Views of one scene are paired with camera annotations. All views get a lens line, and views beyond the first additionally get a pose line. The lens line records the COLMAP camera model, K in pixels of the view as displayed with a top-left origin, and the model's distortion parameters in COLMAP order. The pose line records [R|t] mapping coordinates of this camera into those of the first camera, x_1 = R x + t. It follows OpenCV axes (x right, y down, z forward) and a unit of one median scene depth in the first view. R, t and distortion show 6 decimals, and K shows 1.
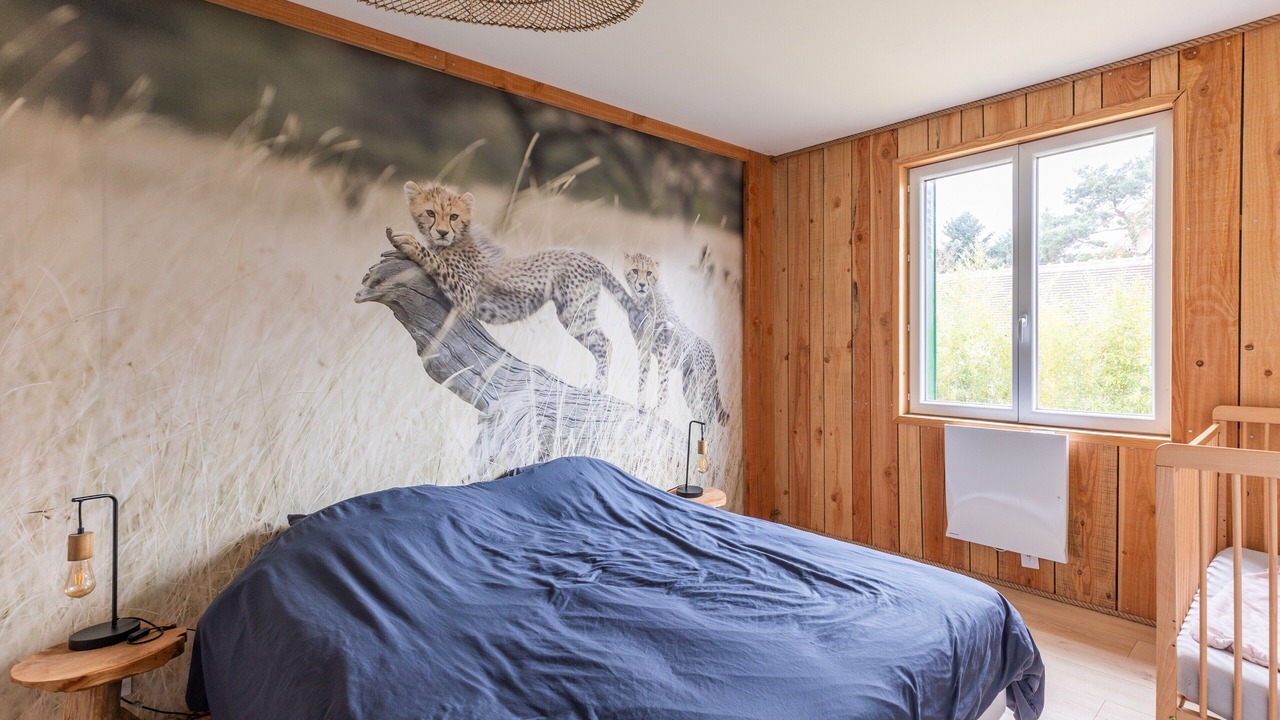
lens RADIAL K [[630.9, 0, 647.9], [0, 630.9, 357.3], [0, 0, 1]] dist [-0.003490, 0.001616]
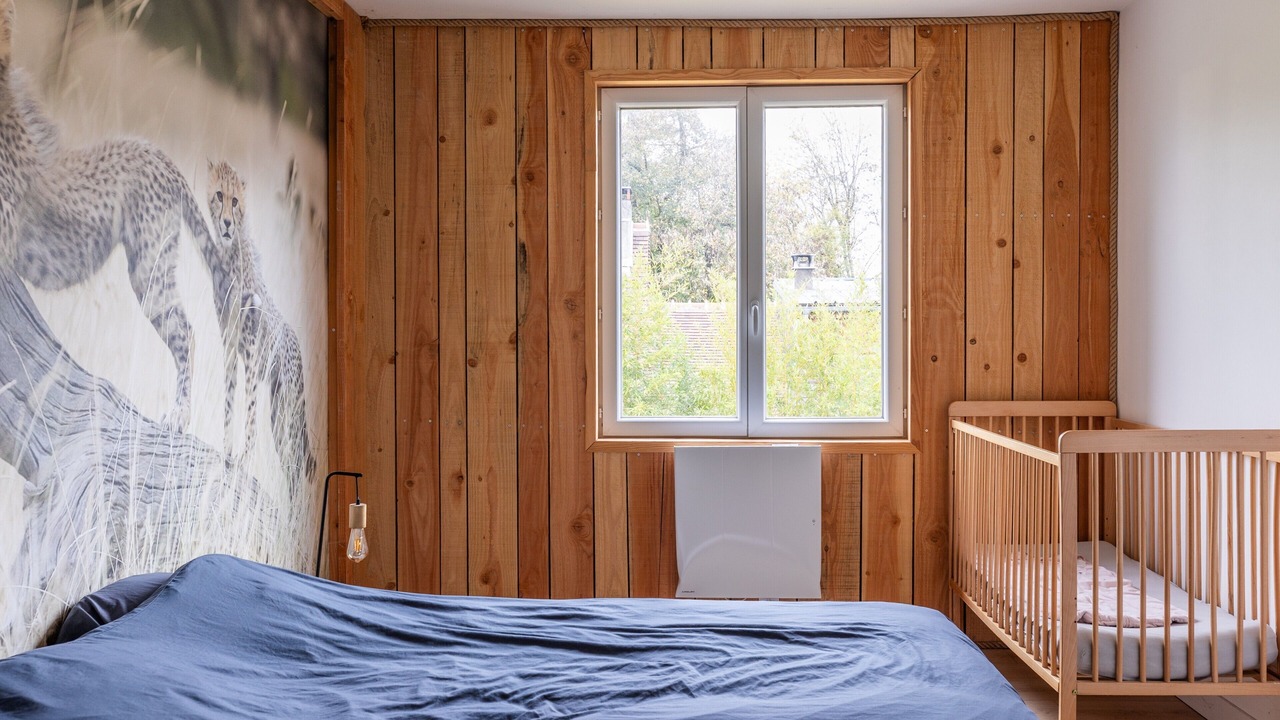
lens RADIAL K [[1148.5, 0, 641.6], [0, 1148.5, 358.0], [0, 0, 1]] dist [-0.004761, 0.002917]
pose [[0.681858, -0.008004, 0.731441, -0.546093], [0.012997, 0.999915, -0.001175, 0.003996], [-0.731369, 0.010308, 0.681904, 0.109981]]
